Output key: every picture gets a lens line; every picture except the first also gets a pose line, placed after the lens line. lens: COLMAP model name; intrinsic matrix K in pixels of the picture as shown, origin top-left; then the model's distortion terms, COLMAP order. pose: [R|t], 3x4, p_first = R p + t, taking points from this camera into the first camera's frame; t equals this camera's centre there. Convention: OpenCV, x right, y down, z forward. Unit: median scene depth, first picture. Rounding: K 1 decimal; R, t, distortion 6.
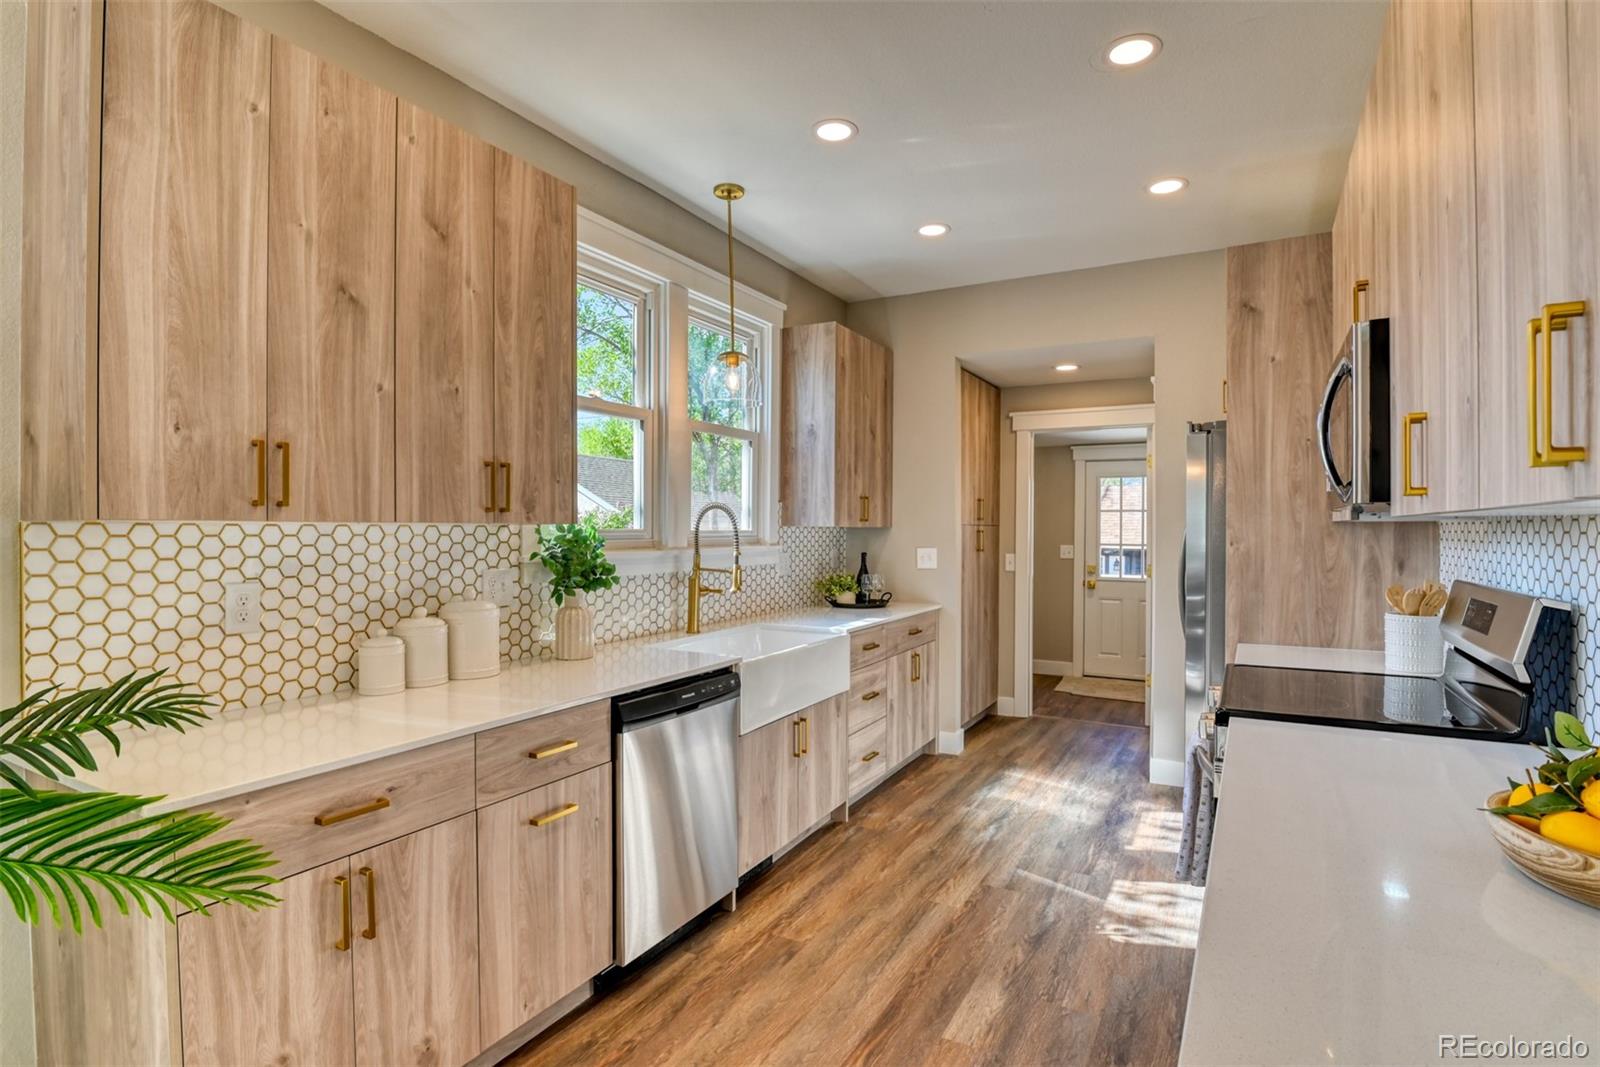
lens RADIAL K [[789.4, 0, 794.6], [0, 789.4, 535.8], [0, 0, 1]] dist [-0.026338, -0.001998]
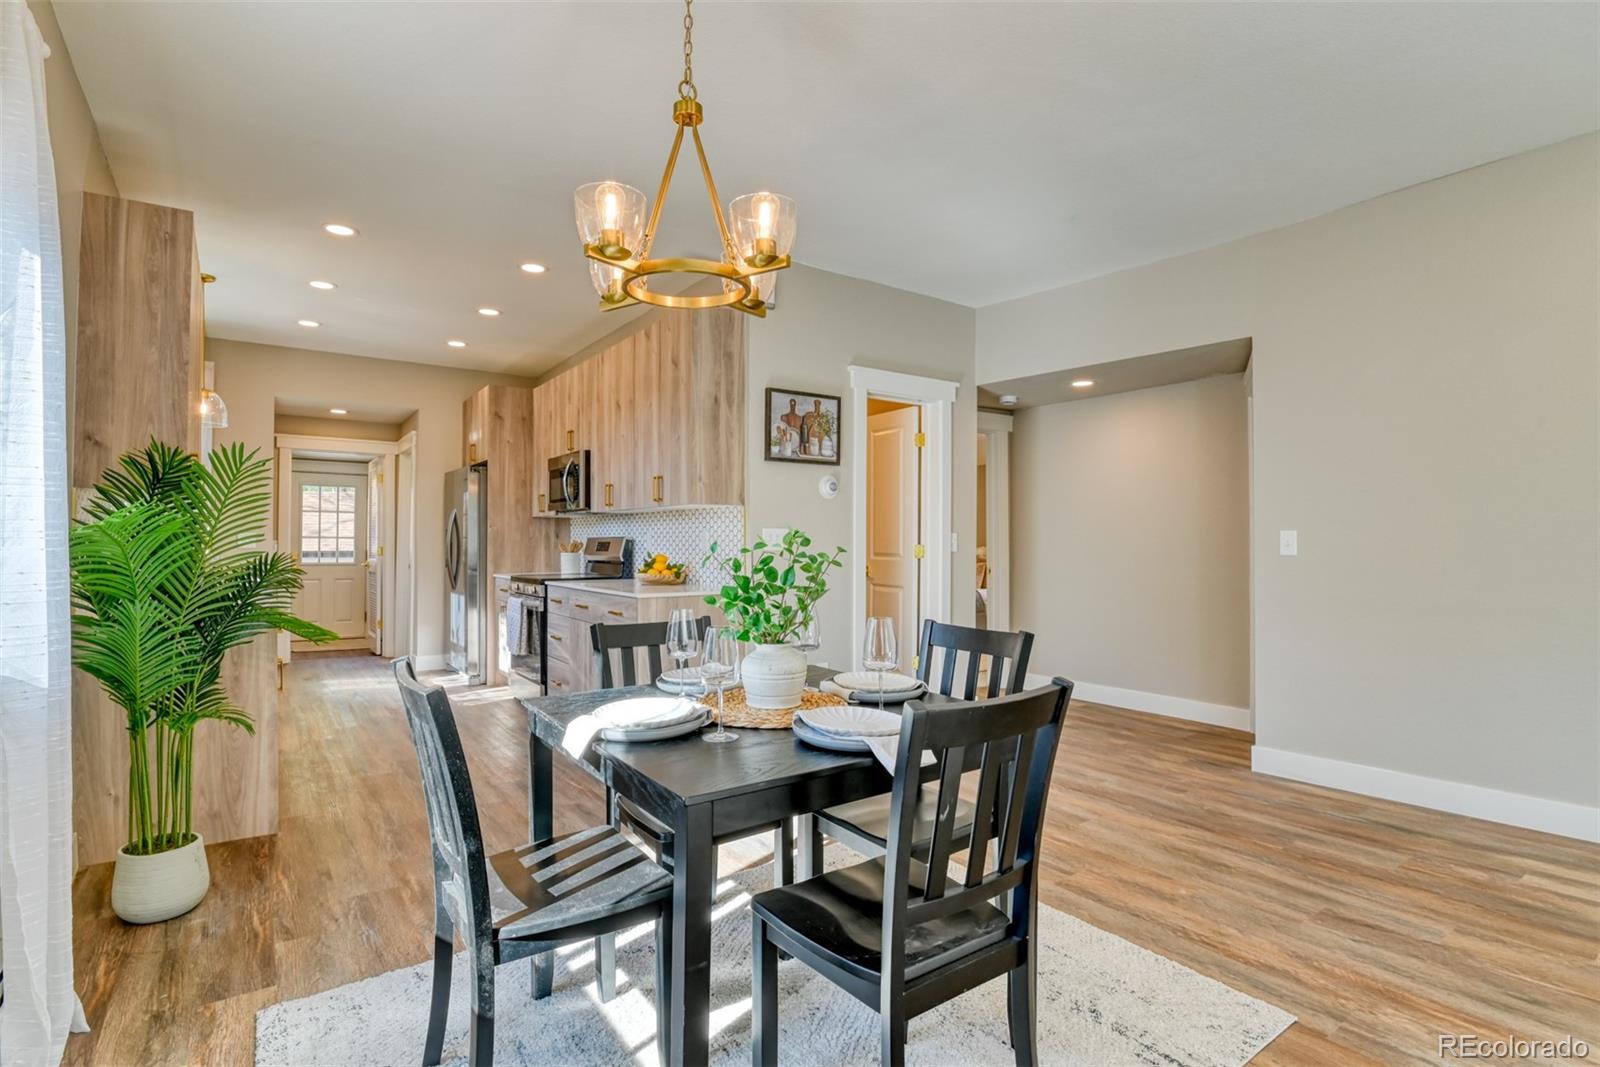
lens RADIAL K [[789.4, 0, 794.6], [0, 789.4, 535.8], [0, 0, 1]] dist [-0.026338, -0.001998]
pose [[0.442648, 0.006052, 0.896675, -0.972123], [0.005743, 0.999938, -0.009584, 0.059771], [-0.896677, 0.009392, 0.442586, -0.659322]]
